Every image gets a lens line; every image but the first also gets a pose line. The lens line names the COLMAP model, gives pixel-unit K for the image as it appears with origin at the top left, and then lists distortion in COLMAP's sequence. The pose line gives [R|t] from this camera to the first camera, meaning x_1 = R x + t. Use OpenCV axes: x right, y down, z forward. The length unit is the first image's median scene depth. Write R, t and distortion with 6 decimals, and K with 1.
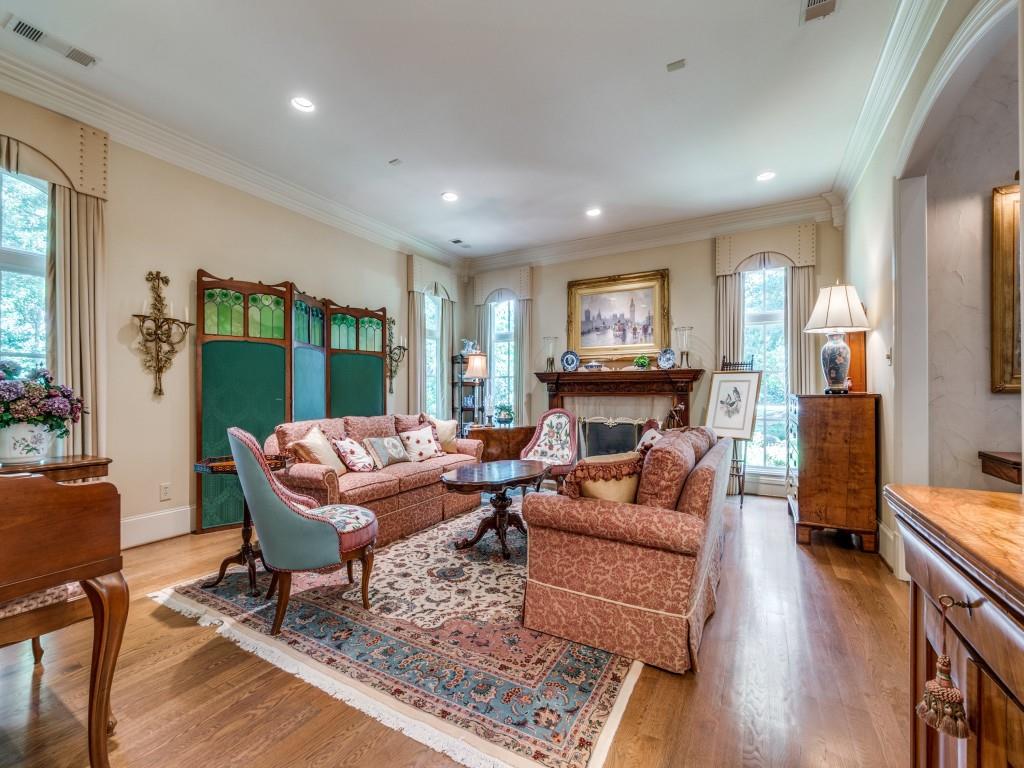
lens RADIAL K [[441.2, 0, 512.6], [0, 441.2, 391.5], [0, 0, 1]] dist [-0.003780, -0.001134]
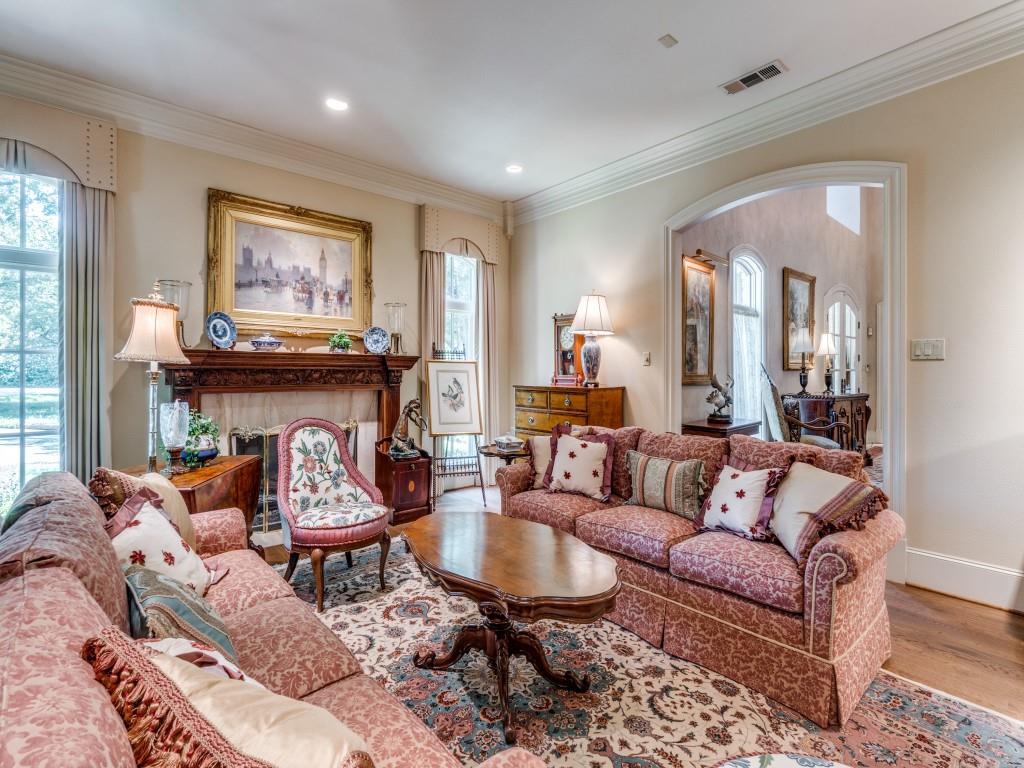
lens RADIAL K [[477.7, 0, 513.6], [0, 477.7, 375.4], [0, 0, 1]] dist [-0.002180, 0.000865]
pose [[0.343637, -0.005088, 0.939089, -0.339661], [-0.006653, 0.999947, 0.007852, -0.020713], [-0.939079, -0.008946, 0.343585, 0.469698]]
